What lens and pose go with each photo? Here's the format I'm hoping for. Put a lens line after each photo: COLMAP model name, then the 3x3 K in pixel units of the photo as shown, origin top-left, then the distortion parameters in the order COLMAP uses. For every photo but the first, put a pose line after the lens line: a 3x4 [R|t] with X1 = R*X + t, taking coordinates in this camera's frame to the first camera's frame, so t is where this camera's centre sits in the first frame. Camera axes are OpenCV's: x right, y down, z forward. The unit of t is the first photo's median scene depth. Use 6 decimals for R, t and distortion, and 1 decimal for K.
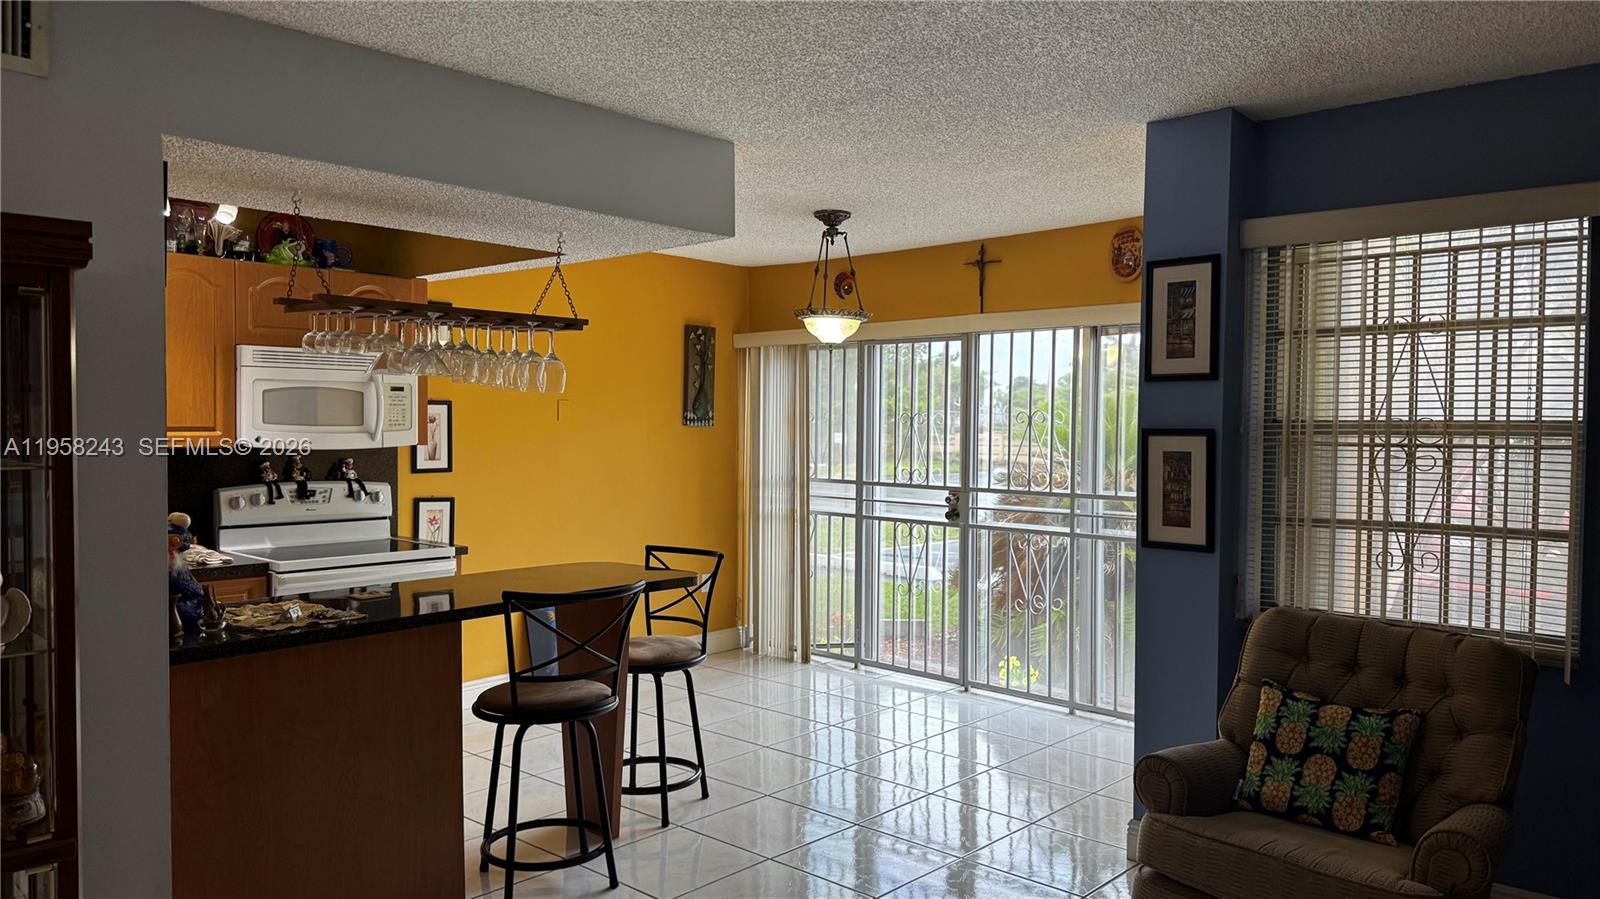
lens RADIAL K [[1085.9, 0, 802.2], [0, 1085.9, 451.9], [0, 0, 1]] dist [0.002129, -0.000400]
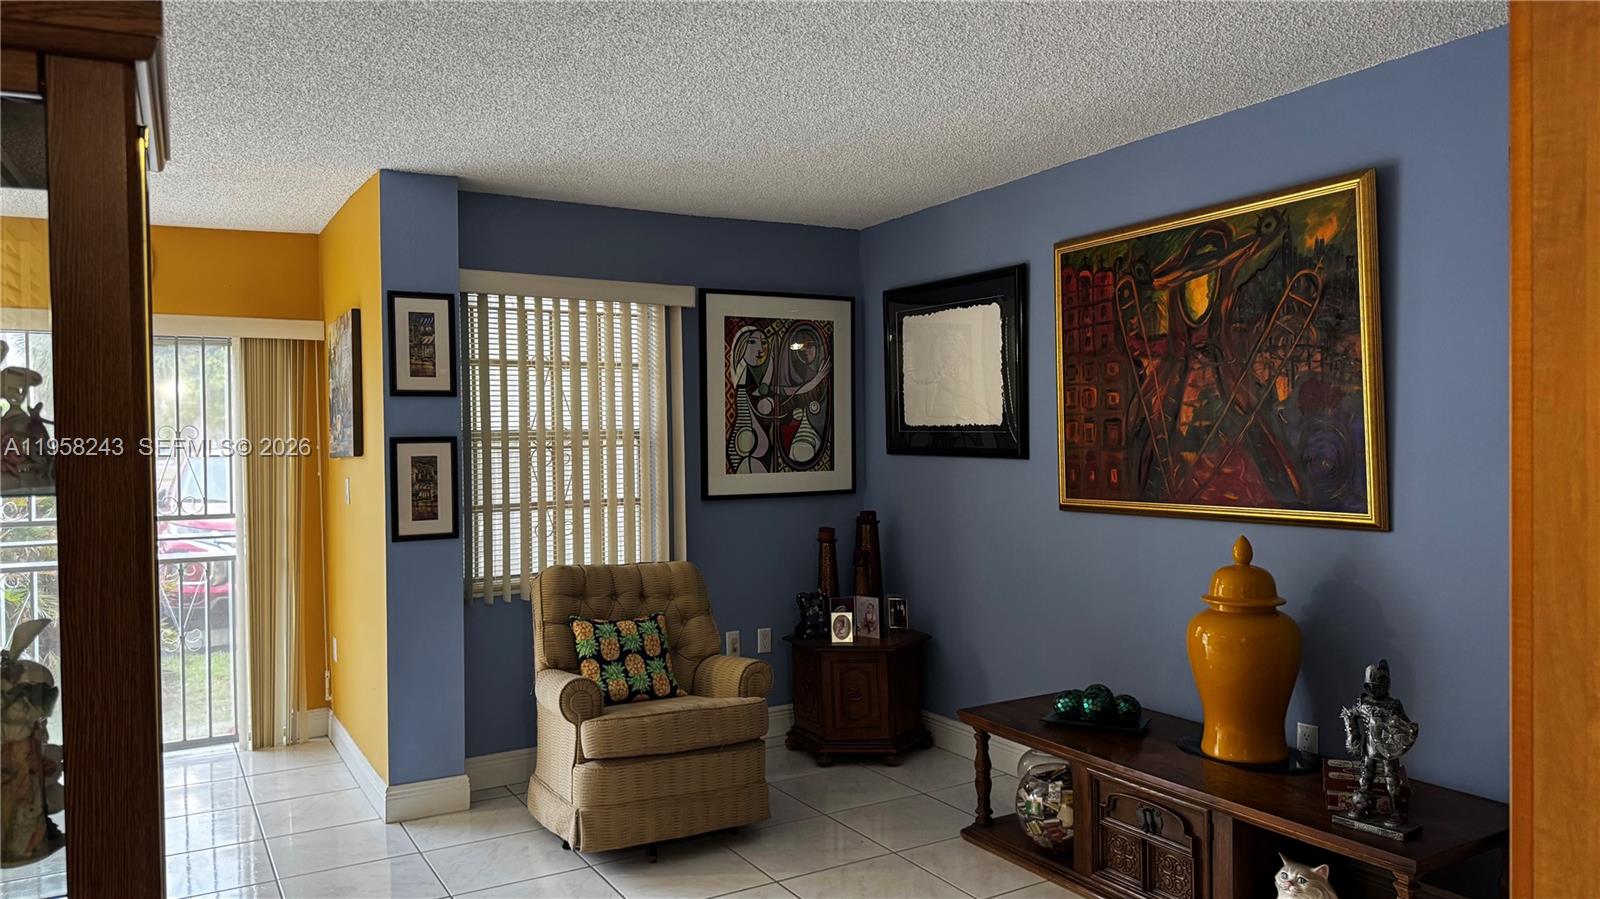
lens RADIAL K [[1085.9, 0, 800.6], [0, 1085.9, 447.2], [0, 0, 1]] dist [0.002129, -0.000400]
pose [[0.282852, -0.013633, 0.959067, -0.678294], [0.043459, 0.999054, 0.001385, 0.006106], [-0.958179, 0.041288, 0.283177, 0.280430]]
